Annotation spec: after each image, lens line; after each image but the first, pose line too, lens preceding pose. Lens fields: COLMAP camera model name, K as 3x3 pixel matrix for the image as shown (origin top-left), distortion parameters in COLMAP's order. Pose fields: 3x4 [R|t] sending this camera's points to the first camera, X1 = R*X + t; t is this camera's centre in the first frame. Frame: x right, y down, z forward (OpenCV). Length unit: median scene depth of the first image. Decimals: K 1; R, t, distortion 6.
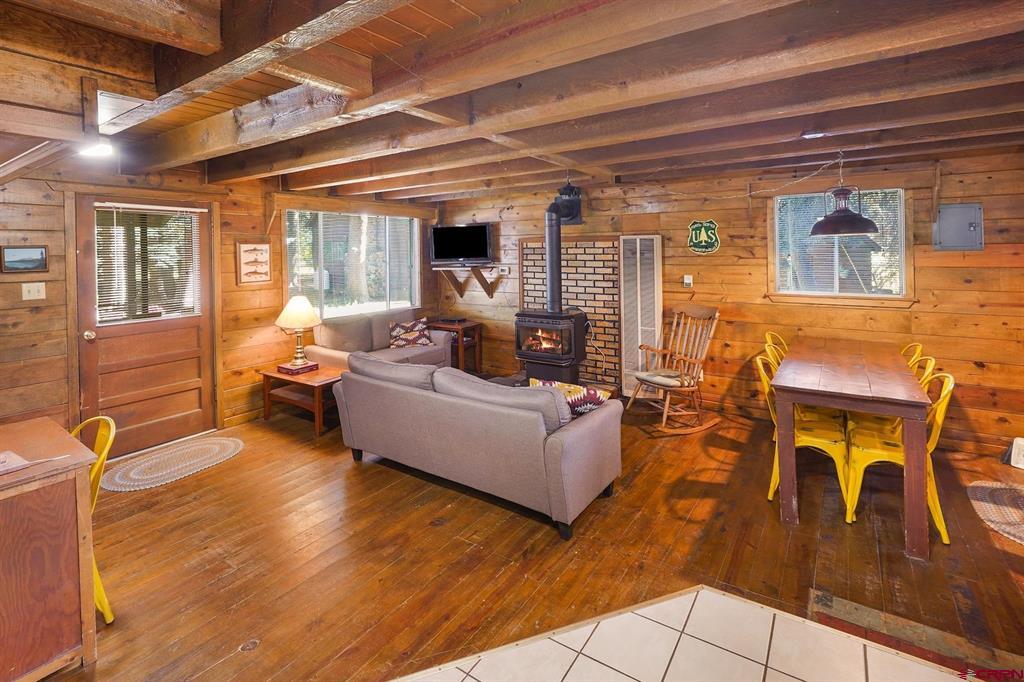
lens RADIAL K [[472.5, 0, 535.3], [0, 472.5, 250.6], [0, 0, 1]] dist [-0.009662, 0.000647]
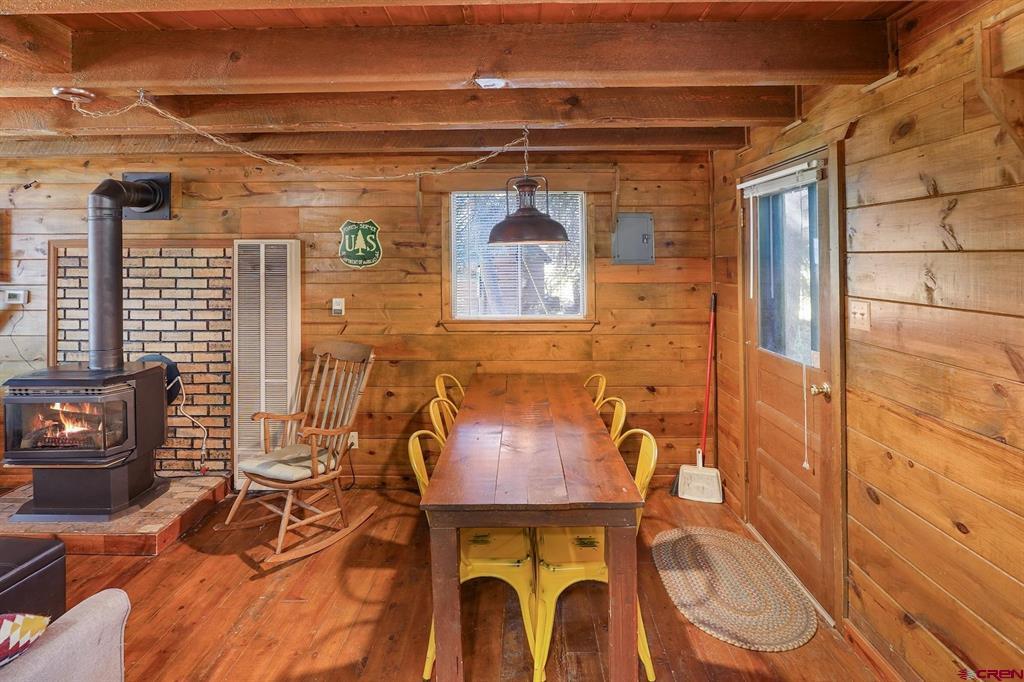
lens RADIAL K [[484.2, 0, 515.1], [0, 484.2, 253.7], [0, 0, 1]] dist [-0.011667, 0.000559]
pose [[0.843777, 0.014721, 0.536492, 0.156239], [-0.005758, 0.999815, -0.018378, -0.002084], [-0.536663, 0.012417, 0.843705, 0.250953]]
